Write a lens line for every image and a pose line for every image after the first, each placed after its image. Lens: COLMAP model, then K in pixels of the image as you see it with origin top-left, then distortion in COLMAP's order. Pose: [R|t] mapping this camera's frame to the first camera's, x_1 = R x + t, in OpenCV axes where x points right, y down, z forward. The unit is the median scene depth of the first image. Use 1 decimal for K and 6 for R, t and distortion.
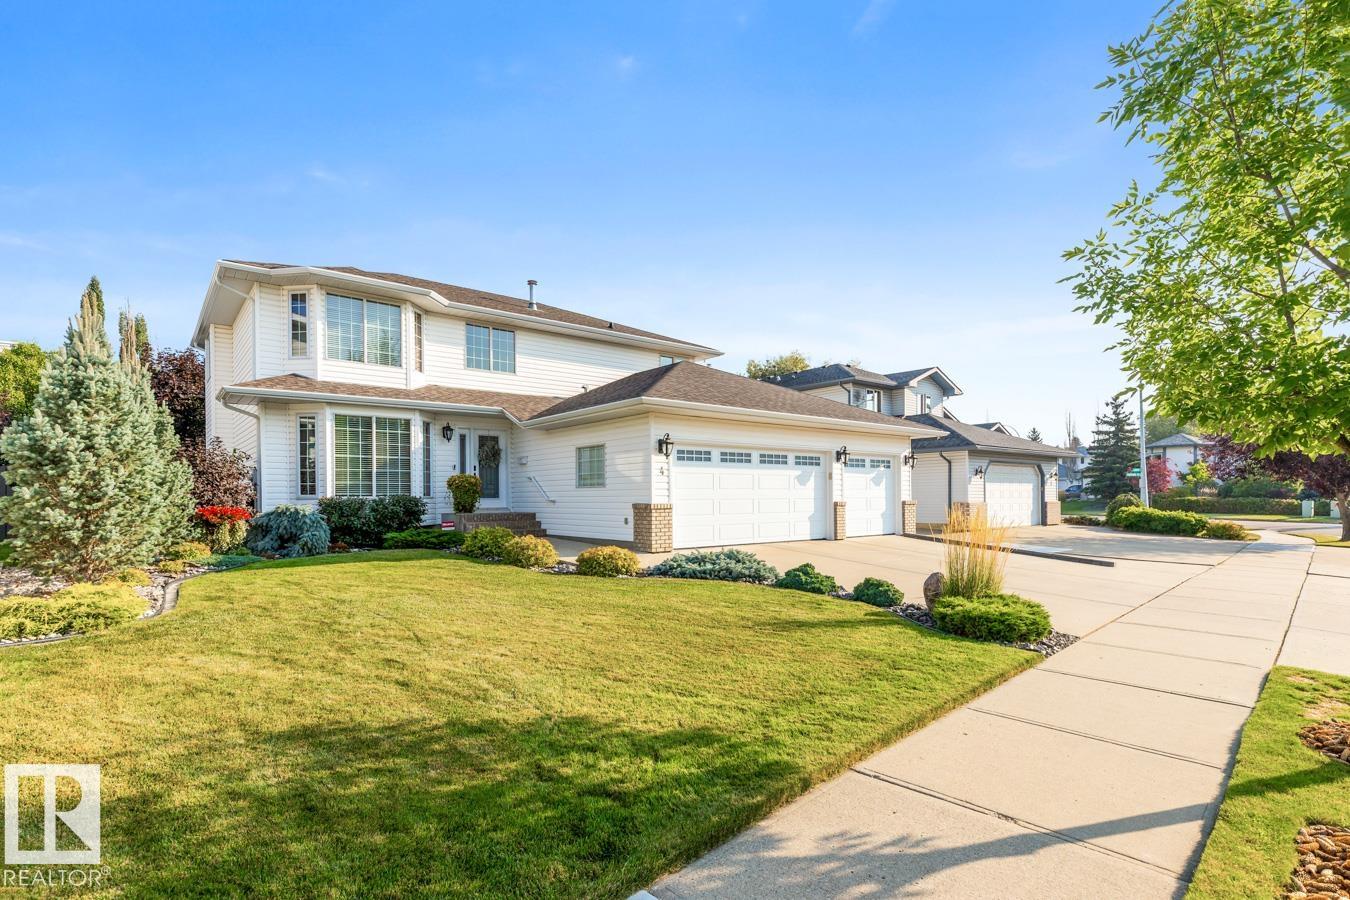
lens RADIAL K [[663.1, 0, 715.8], [0, 663.1, 493.9], [0, 0, 1]] dist [0.001333, -0.000028]
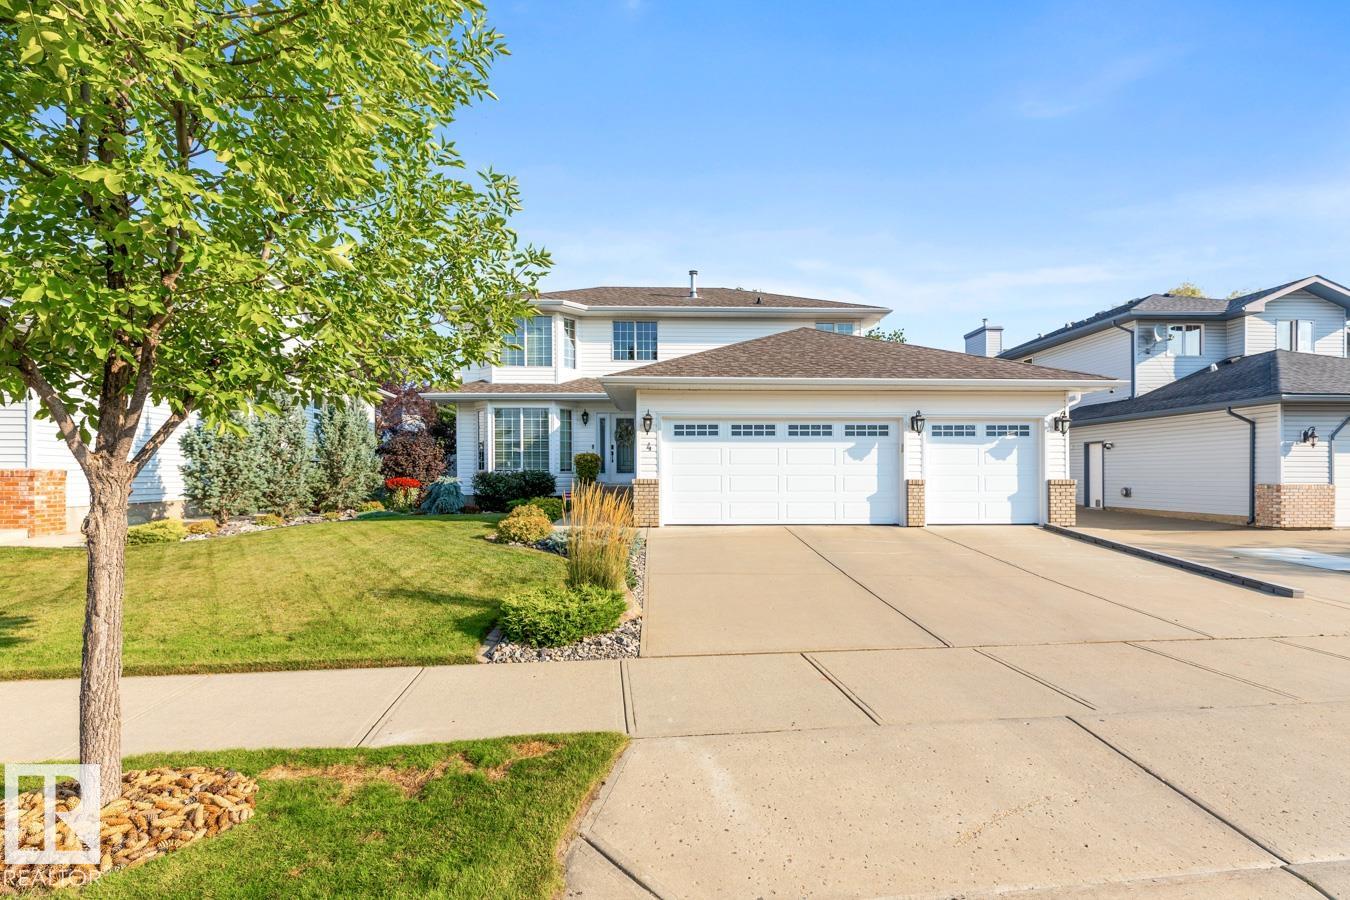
lens RADIAL K [[655.5, 0, 674.8], [0, 655.5, 476.6], [0, 0, 1]] dist [0.000060, -0.000119]
pose [[0.777429, 0.007748, -0.628923, 0.480568], [-0.002412, 0.999953, 0.009338, 0.001459], [0.628966, -0.005742, 0.777411, 0.204641]]
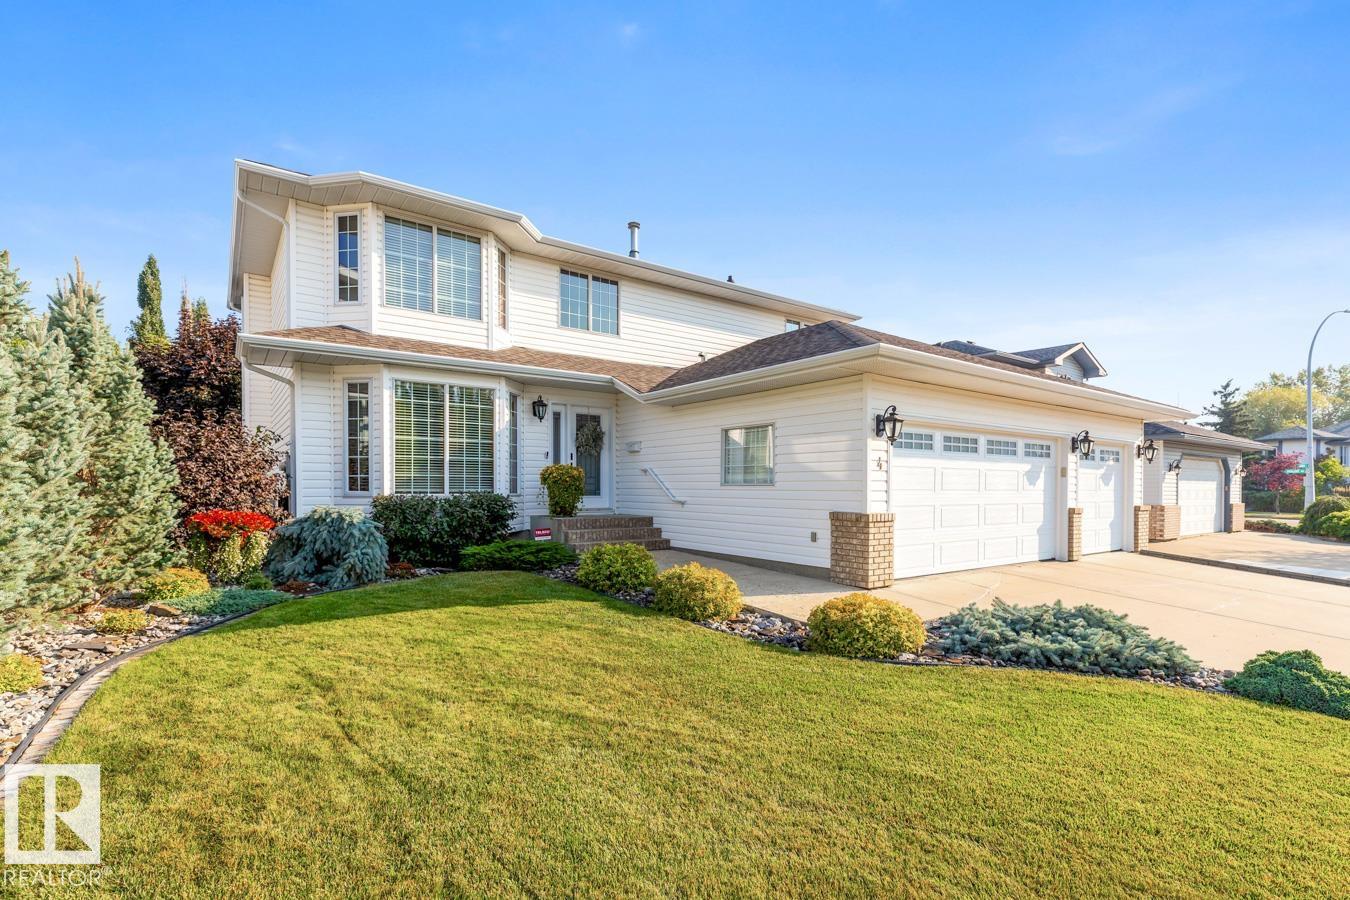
lens RADIAL K [[639.7, 0, 716.0], [0, 639.7, 491.6], [0, 0, 1]] dist [-0.000054, 0.000017]
pose [[0.998614, 0.012211, -0.051186, -0.174944], [-0.011541, 0.999844, 0.013374, -0.010994], [0.051341, -0.012764, 0.998600, 0.298201]]
